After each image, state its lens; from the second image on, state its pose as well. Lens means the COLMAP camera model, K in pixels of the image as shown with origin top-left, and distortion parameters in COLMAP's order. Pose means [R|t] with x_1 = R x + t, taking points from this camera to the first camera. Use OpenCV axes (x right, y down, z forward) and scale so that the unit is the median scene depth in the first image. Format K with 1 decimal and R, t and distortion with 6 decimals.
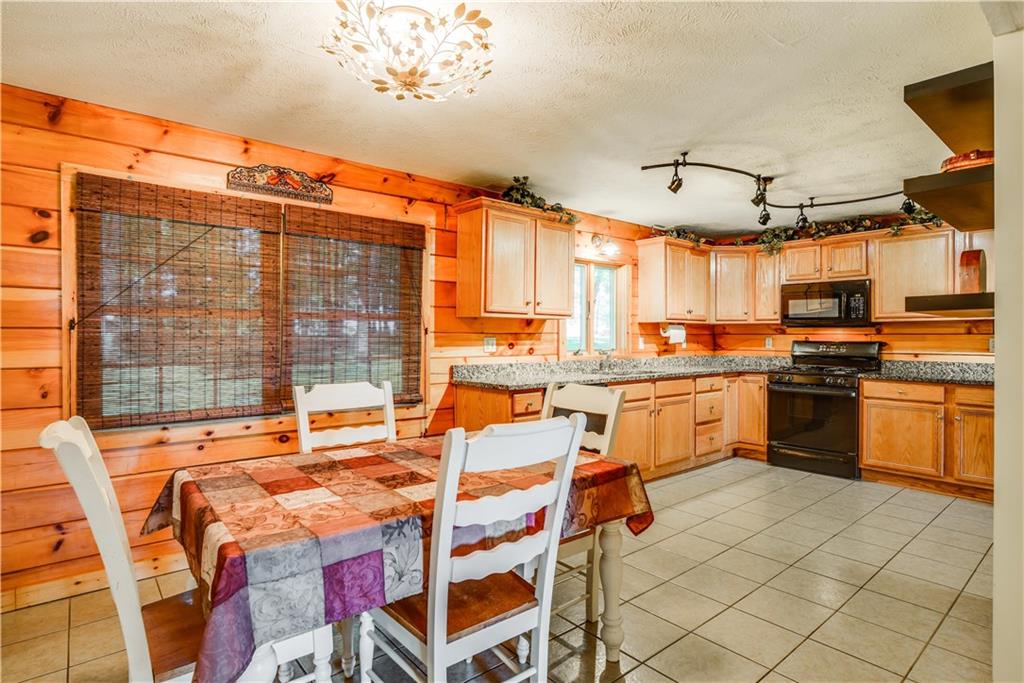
lens RADIAL K [[527.8, 0, 513.4], [0, 527.8, 341.7], [0, 0, 1]] dist [-0.031156, 0.017633]
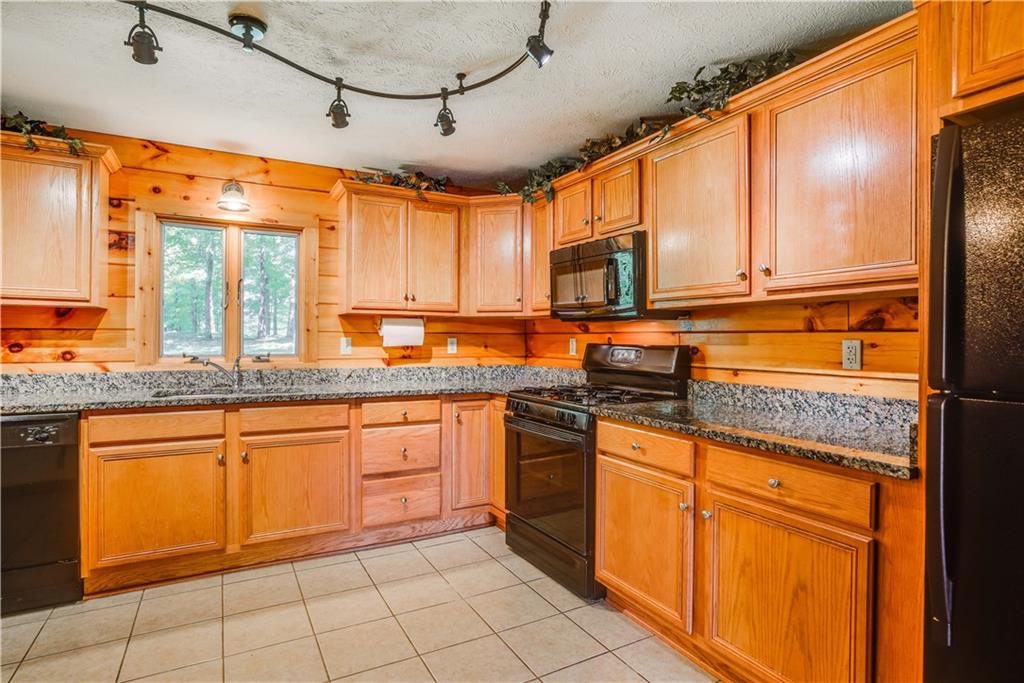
lens RADIAL K [[527.8, 0, 513.4], [0, 527.8, 341.7], [0, 0, 1]] dist [-0.031156, 0.017633]
pose [[0.981254, 0.005665, -0.192635, 0.674190], [-0.006505, 0.999972, -0.003731, -0.001353], [0.192609, 0.004914, 0.981263, 0.449057]]
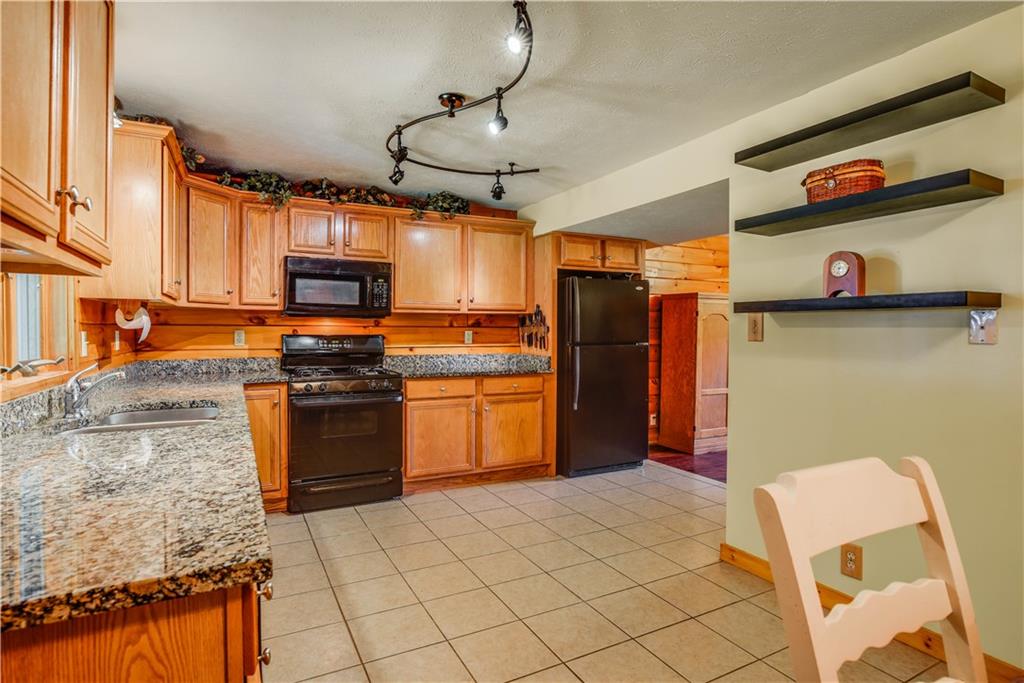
lens RADIAL K [[527.8, 0, 513.4], [0, 527.8, 341.7], [0, 0, 1]] dist [-0.031156, 0.017633]
pose [[0.212417, -0.022127, 0.976929, -0.133273], [0.005554, 0.999755, 0.021436, -0.007081], [-0.977163, 0.000873, 0.212488, 0.630895]]
